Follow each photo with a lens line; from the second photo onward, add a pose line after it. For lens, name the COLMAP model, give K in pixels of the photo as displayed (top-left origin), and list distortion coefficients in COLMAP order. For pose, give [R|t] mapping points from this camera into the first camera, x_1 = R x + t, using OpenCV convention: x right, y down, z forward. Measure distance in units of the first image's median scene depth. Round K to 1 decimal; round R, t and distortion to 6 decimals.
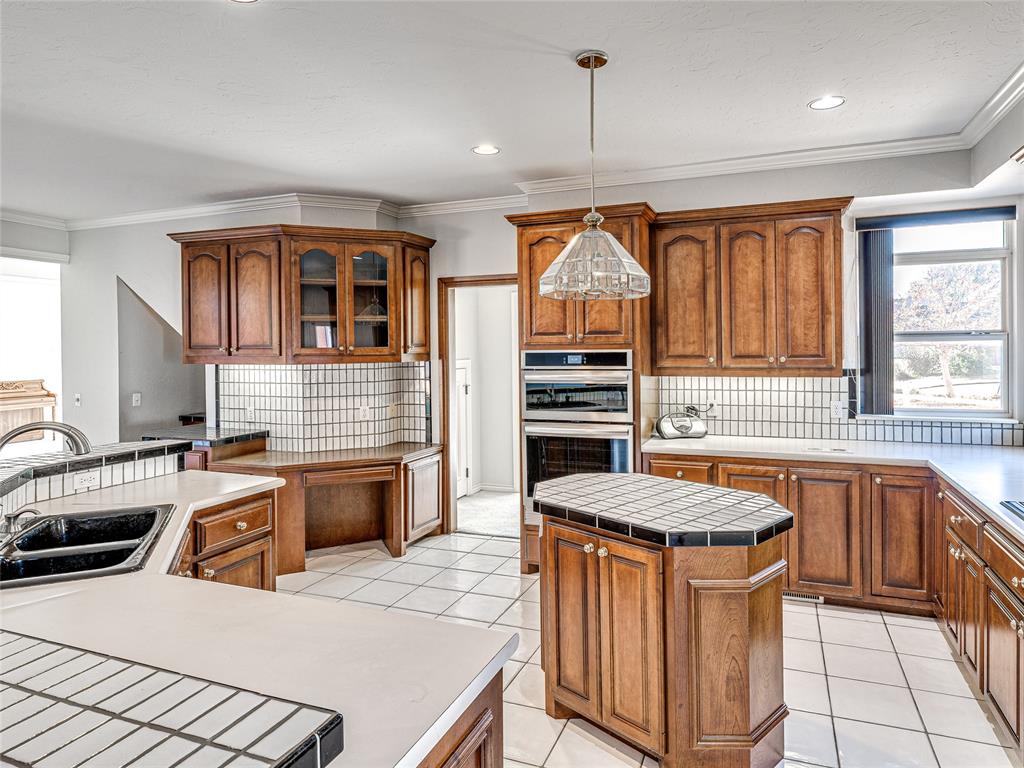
lens RADIAL K [[673.1, 0, 545.3], [0, 673.1, 340.7], [0, 0, 1]] dist [0.008755, 0.010358]
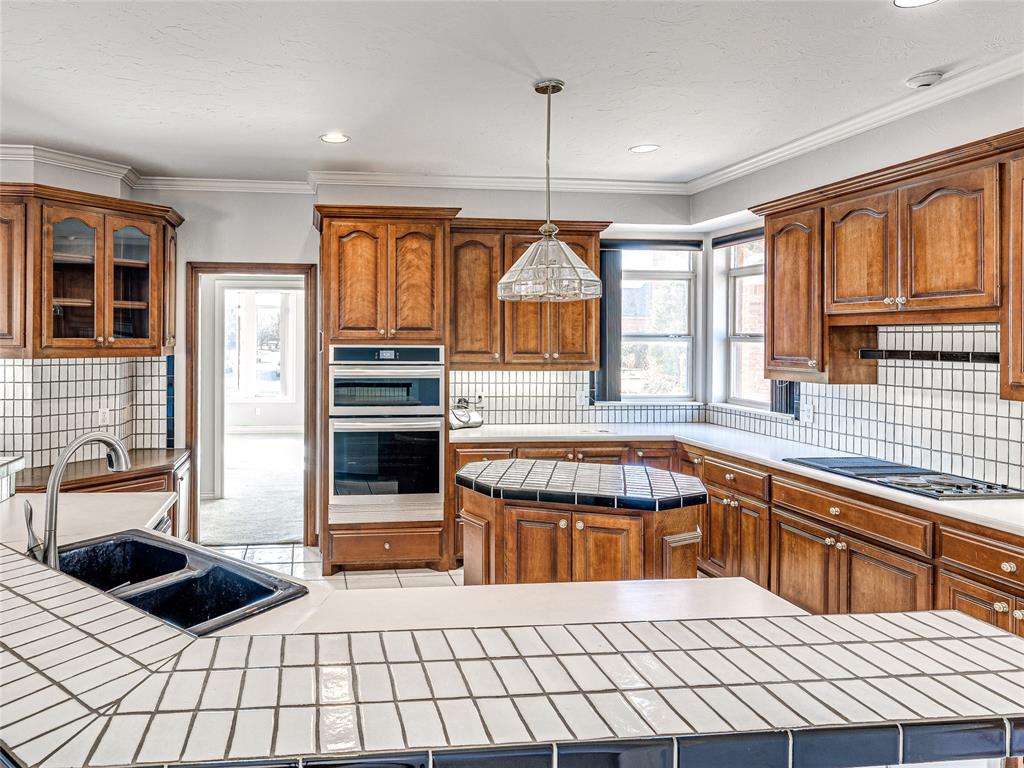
lens RADIAL K [[673.1, 0, 476.0], [0, 673.1, 331.2], [0, 0, 1]] dist [0.008755, 0.010358]
pose [[0.882197, 0.022582, 0.470339, -0.300920], [-0.019031, 0.999743, -0.012303, 0.002735], [-0.470496, 0.001902, 0.882400, 0.042210]]
